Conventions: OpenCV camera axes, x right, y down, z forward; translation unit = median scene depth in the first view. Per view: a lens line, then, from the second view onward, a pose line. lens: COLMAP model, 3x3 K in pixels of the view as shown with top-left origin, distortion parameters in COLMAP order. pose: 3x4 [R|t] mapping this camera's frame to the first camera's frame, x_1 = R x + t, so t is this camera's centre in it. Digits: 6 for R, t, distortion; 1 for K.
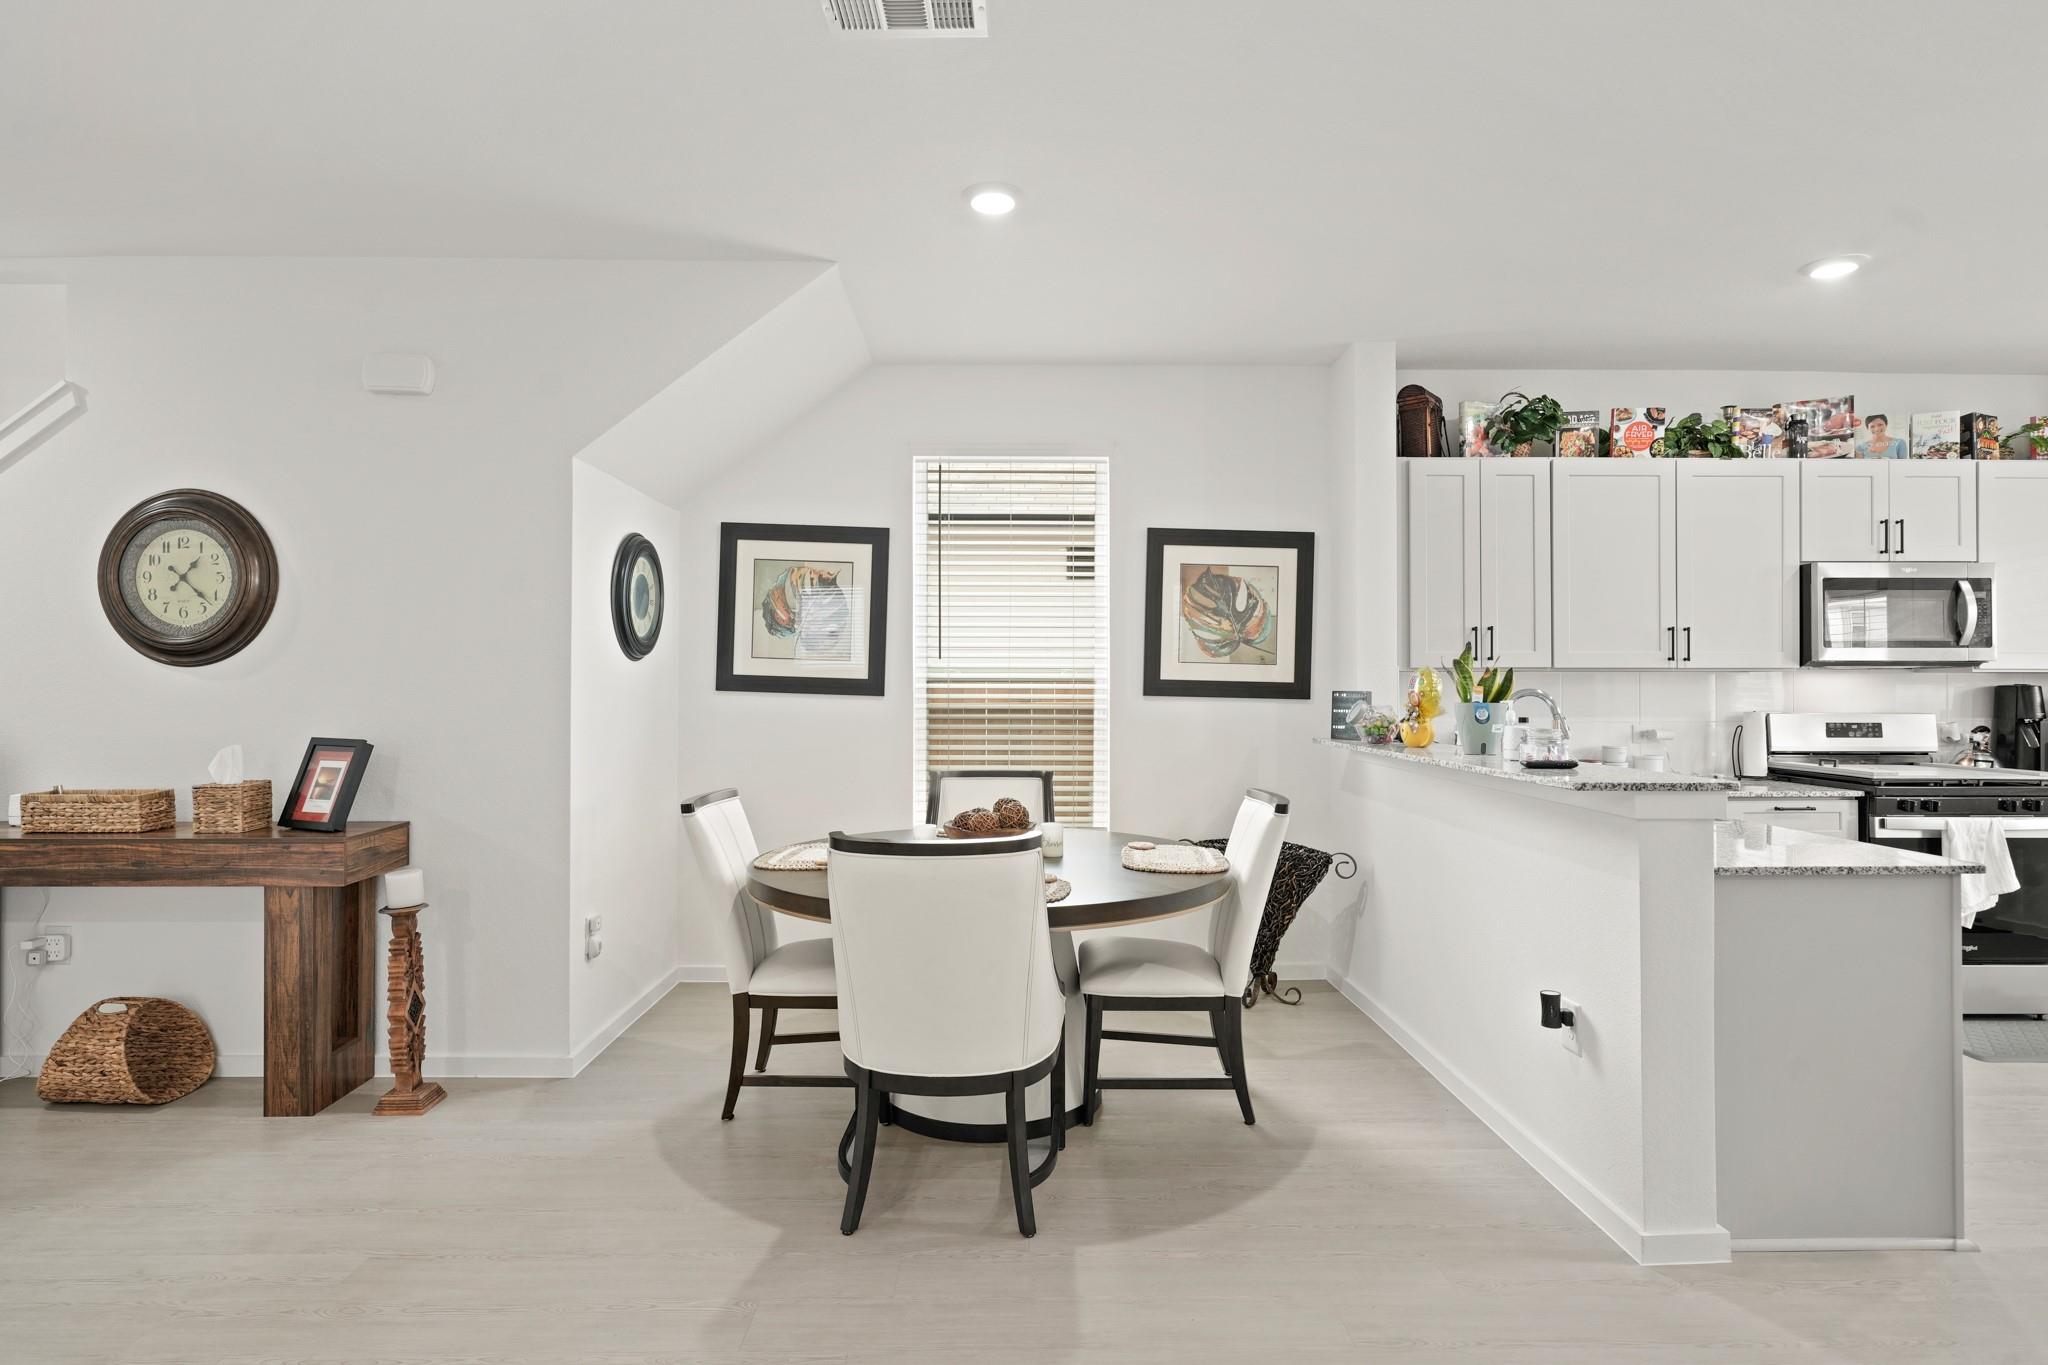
lens RADIAL K [[1027.1, 0, 1024.0], [0, 1027.1, 682.5], [0, 0, 1]] dist [-0.002241, -0.000013]
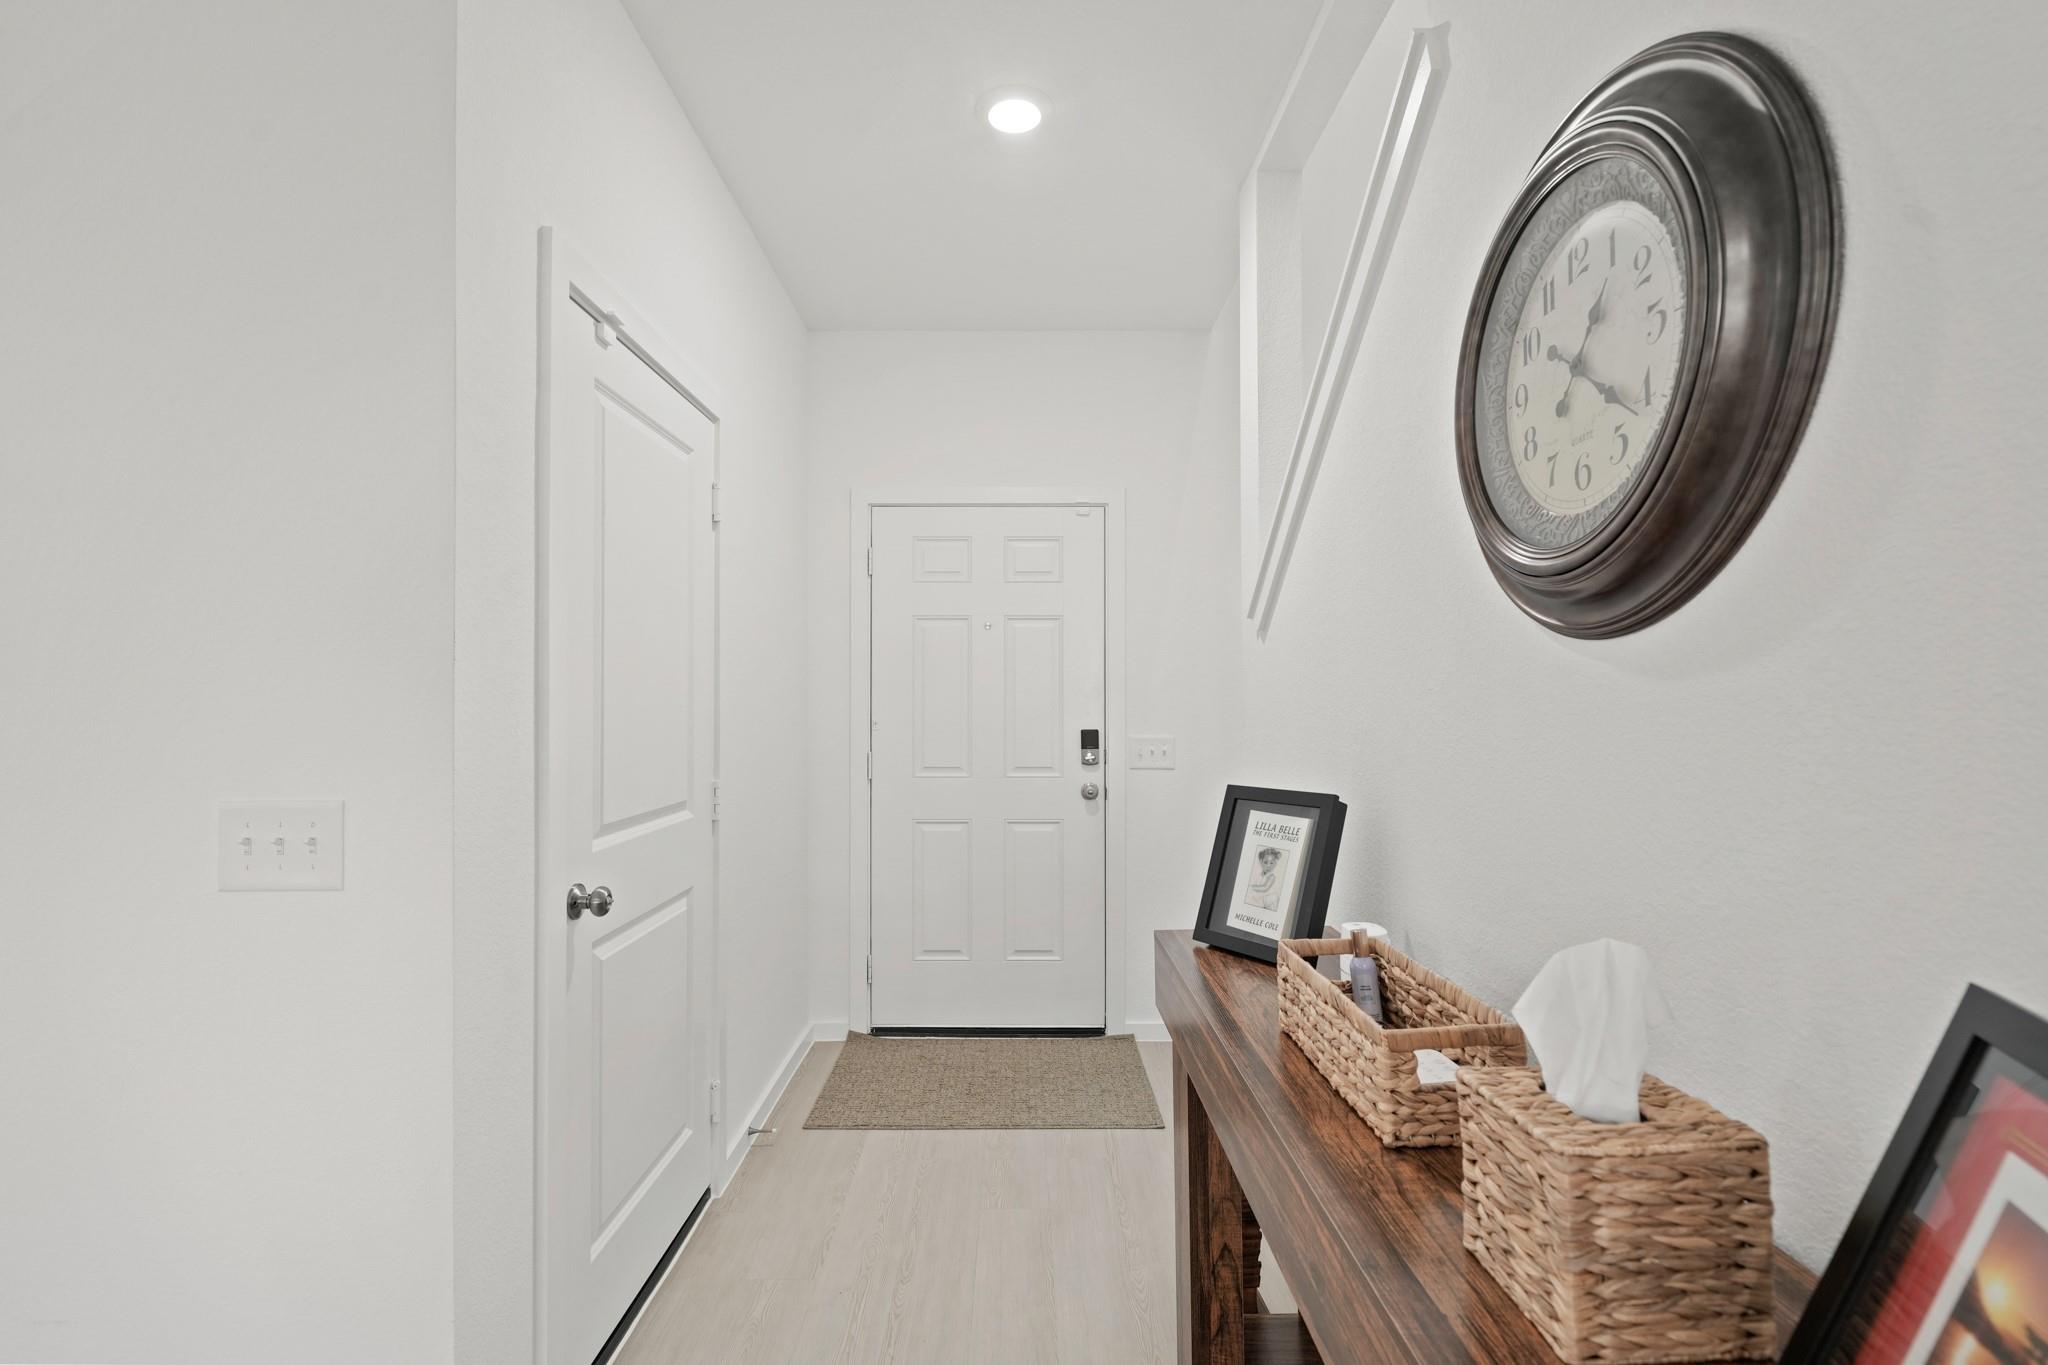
lens RADIAL K [[950.2, 0, 1024.0], [0, 950.2, 682.5], [0, 0, 1]] dist [-0.000233, 0.000002]
pose [[0.000053, -0.021145, -0.999776, -0.431922], [0.007269, 0.999750, -0.021144, 0.002852], [0.999974, -0.007266, 0.000207, 0.683768]]
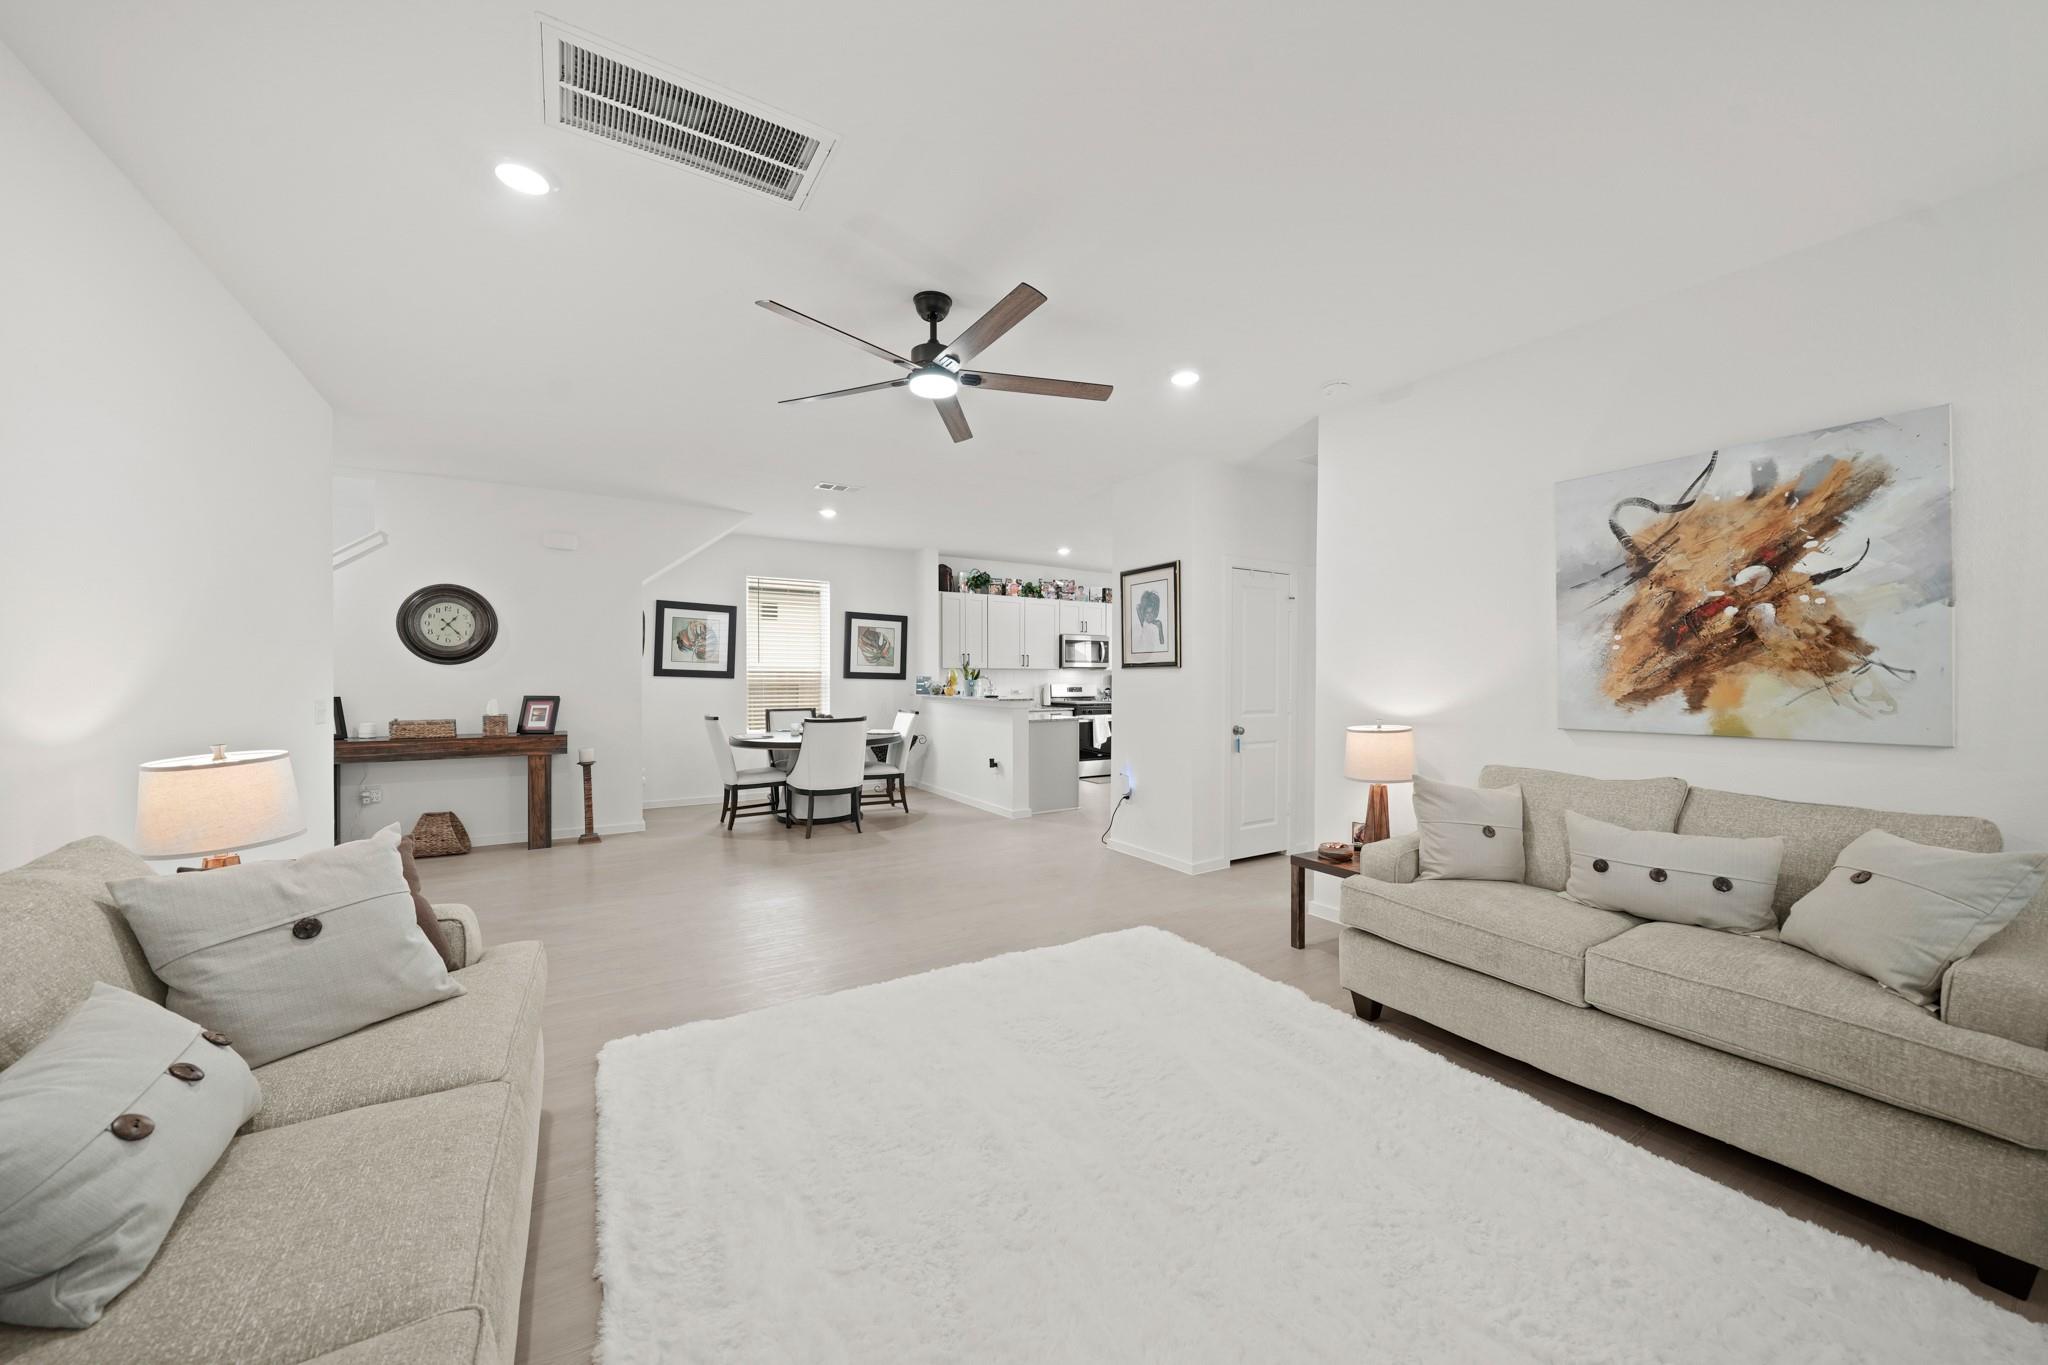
lens RADIAL K [[764.0, 0, 1015.6], [0, 764.0, 682.7], [0, 0, 1]] dist [-0.002587, -0.000205]
pose [[0.858185, -0.003441, 0.513330, -0.510327], [-0.003332, 0.999919, 0.012273, -0.000782], [-0.513330, -0.012243, 0.858104, -0.865649]]
